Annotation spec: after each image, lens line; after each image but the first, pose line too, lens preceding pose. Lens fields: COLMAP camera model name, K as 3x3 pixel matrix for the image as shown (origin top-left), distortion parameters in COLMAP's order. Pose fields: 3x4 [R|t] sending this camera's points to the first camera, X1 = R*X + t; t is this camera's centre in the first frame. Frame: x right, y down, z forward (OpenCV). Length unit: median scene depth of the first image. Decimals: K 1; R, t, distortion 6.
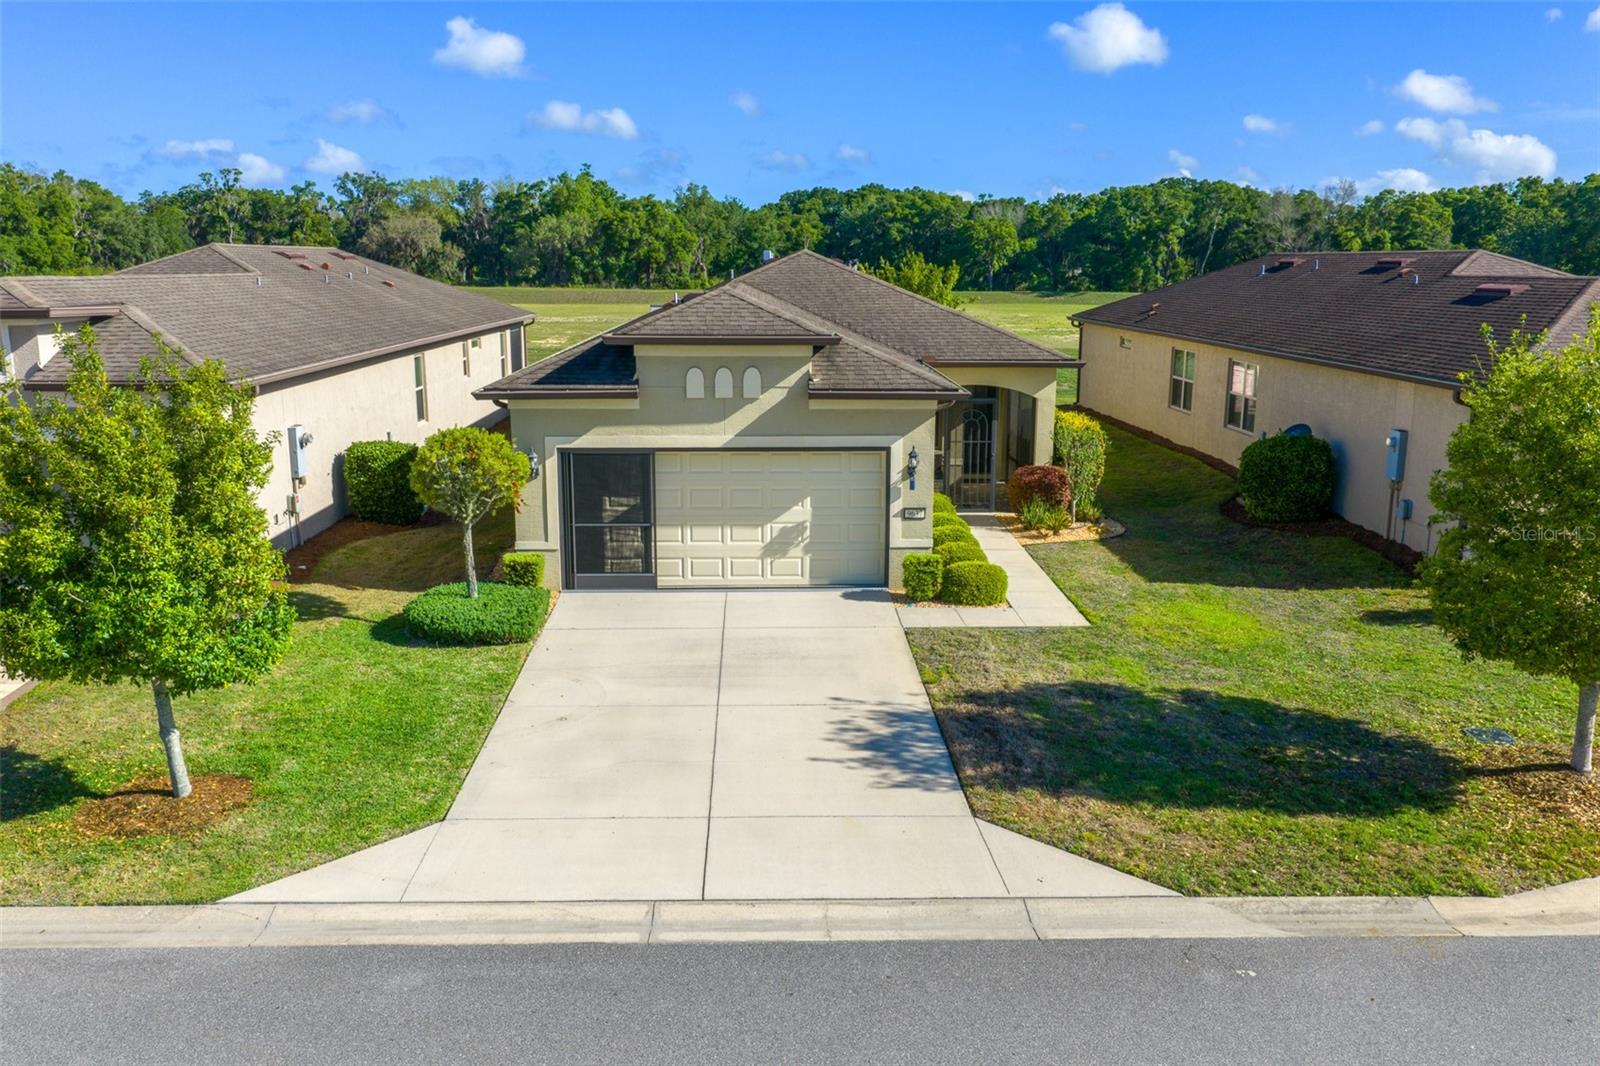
lens RADIAL K [[1321.7, 0, 799.3], [0, 1321.7, 541.0], [0, 0, 1]] dist [0.013594, -0.013692]
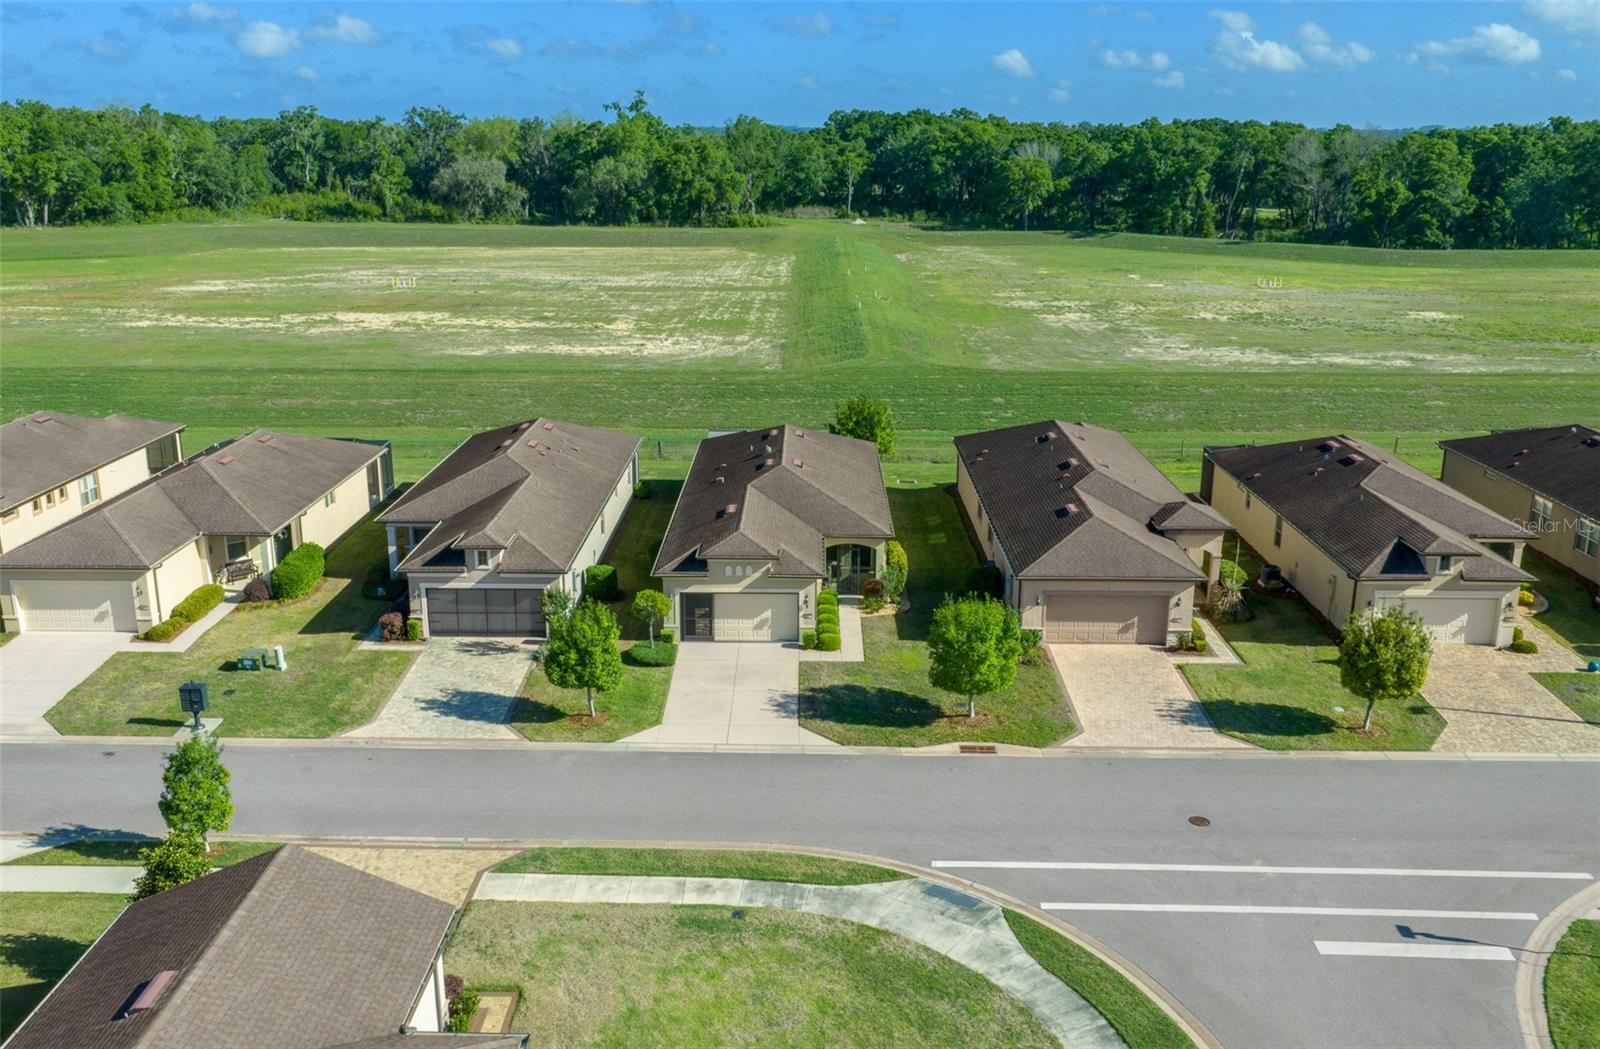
lens RADIAL K [[1414.3, 0, 791.5], [0, 1414.3, 521.9], [0, 0, 1]] dist [0.009806, -0.010860]
pose [[0.998905, 0.013811, -0.044699, 0.137252], [-0.010837, 0.997754, 0.066098, -0.310456], [0.045511, -0.065541, 0.996811, -1.452149]]
